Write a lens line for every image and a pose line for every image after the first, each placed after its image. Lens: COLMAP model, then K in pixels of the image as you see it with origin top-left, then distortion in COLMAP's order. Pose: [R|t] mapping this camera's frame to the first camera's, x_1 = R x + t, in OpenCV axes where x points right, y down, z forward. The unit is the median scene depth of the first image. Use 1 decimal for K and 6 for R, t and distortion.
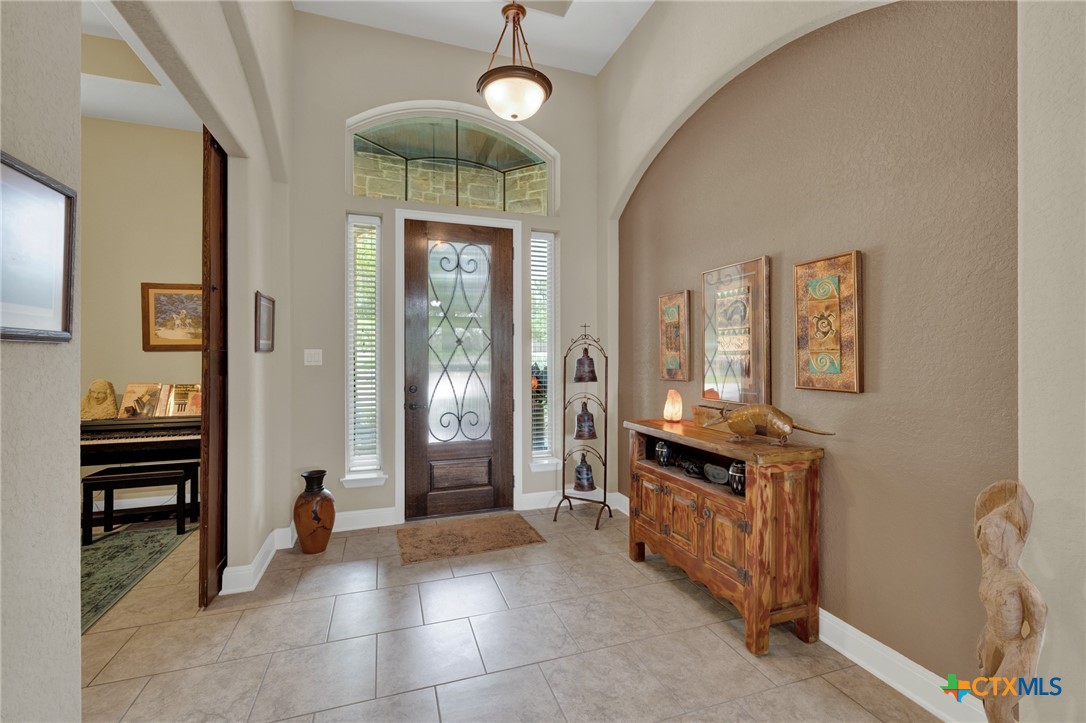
lens RADIAL K [[465.2, 0, 541.3], [0, 465.2, 358.0], [0, 0, 1]] dist [0.000740, -0.000356]
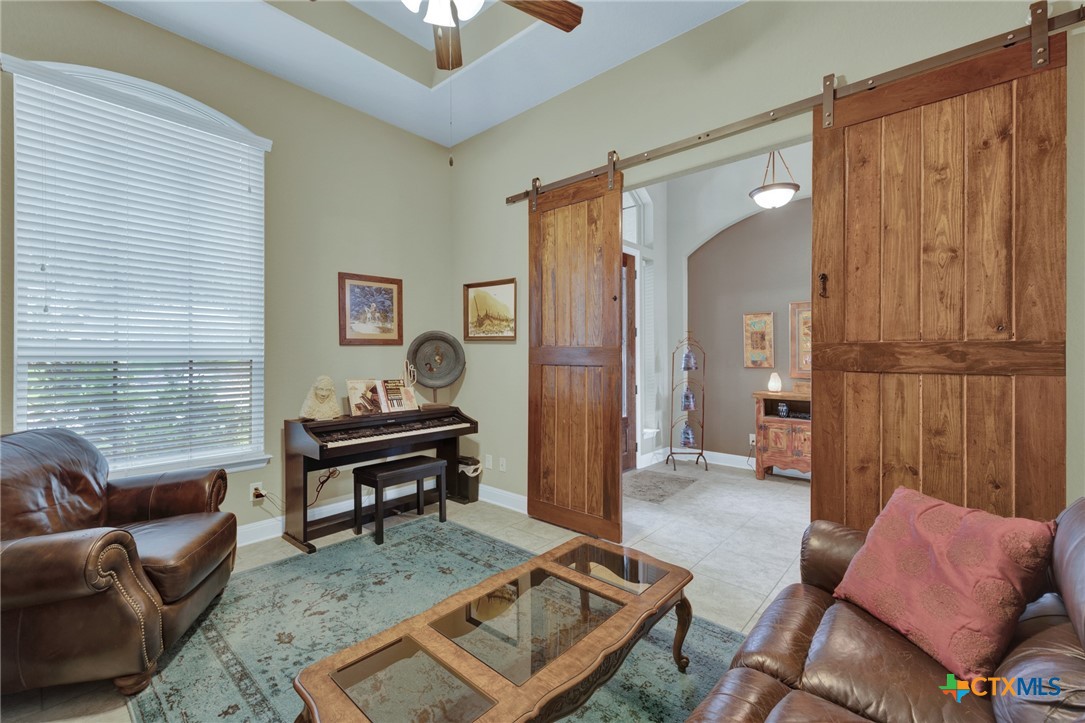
lens RADIAL K [[464.7, 0, 541.1], [0, 464.7, 358.8], [0, 0, 1]] dist [0.000740, -0.000356]
pose [[0.866125, -0.002257, 0.499822, -1.047937], [0.001655, 0.999997, 0.001649, 0.012233], [-0.499824, -0.000601, 0.866127, -0.010148]]
